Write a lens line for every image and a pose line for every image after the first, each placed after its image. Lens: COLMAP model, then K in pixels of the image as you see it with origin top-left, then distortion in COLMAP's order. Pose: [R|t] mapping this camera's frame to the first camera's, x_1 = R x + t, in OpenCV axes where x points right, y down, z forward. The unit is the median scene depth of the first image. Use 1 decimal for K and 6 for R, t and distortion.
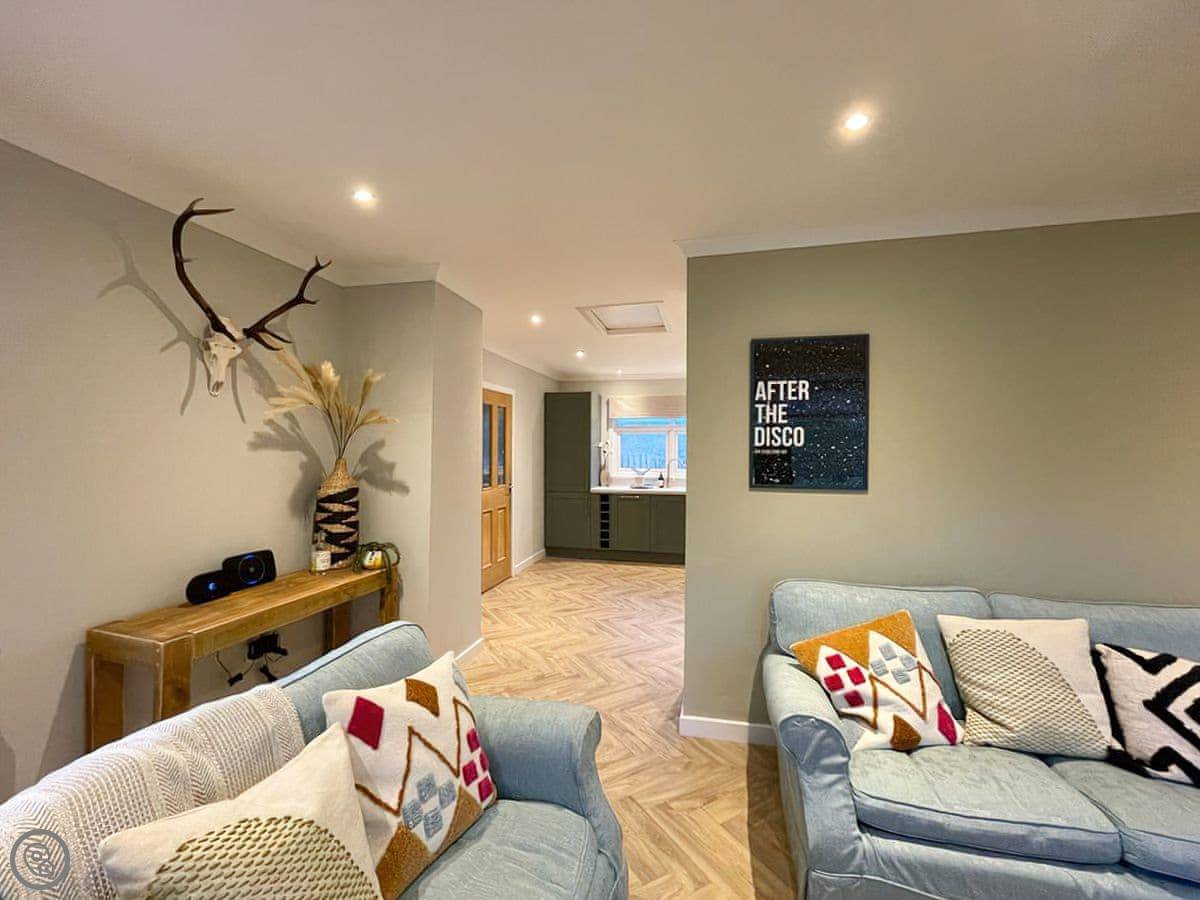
lens RADIAL K [[480.7, 0, 591.6], [0, 480.7, 452.6], [0, 0, 1]] dist [-0.000566, -0.000262]
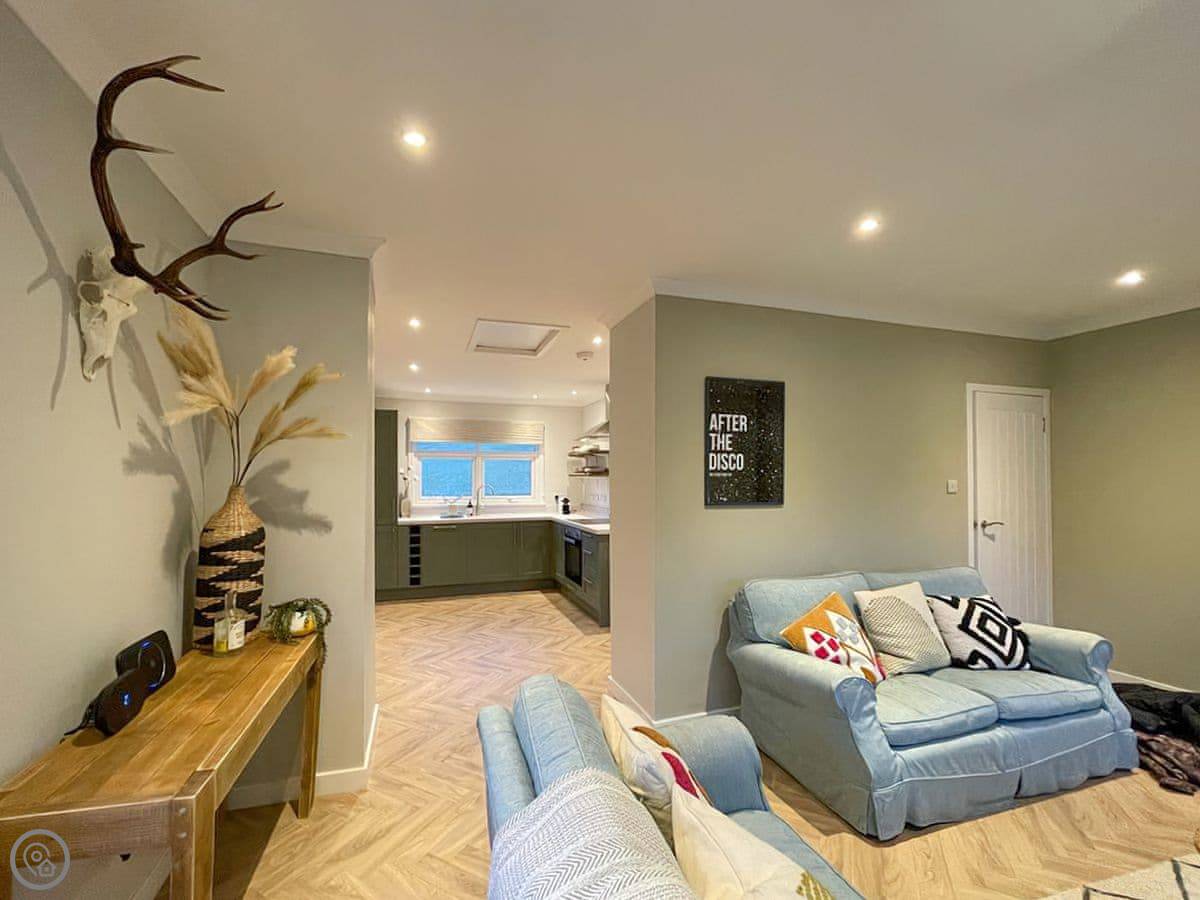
lens RADIAL K [[493.4, 0, 567.5], [0, 493.4, 481.6], [0, 0, 1]] dist [-0.000181, 0.000252]
pose [[0.855220, -0.008164, 0.518202, -0.568633], [0.007164, 0.999967, 0.003931, 0.007837], [-0.518216, 0.000350, 0.855249, 0.169671]]
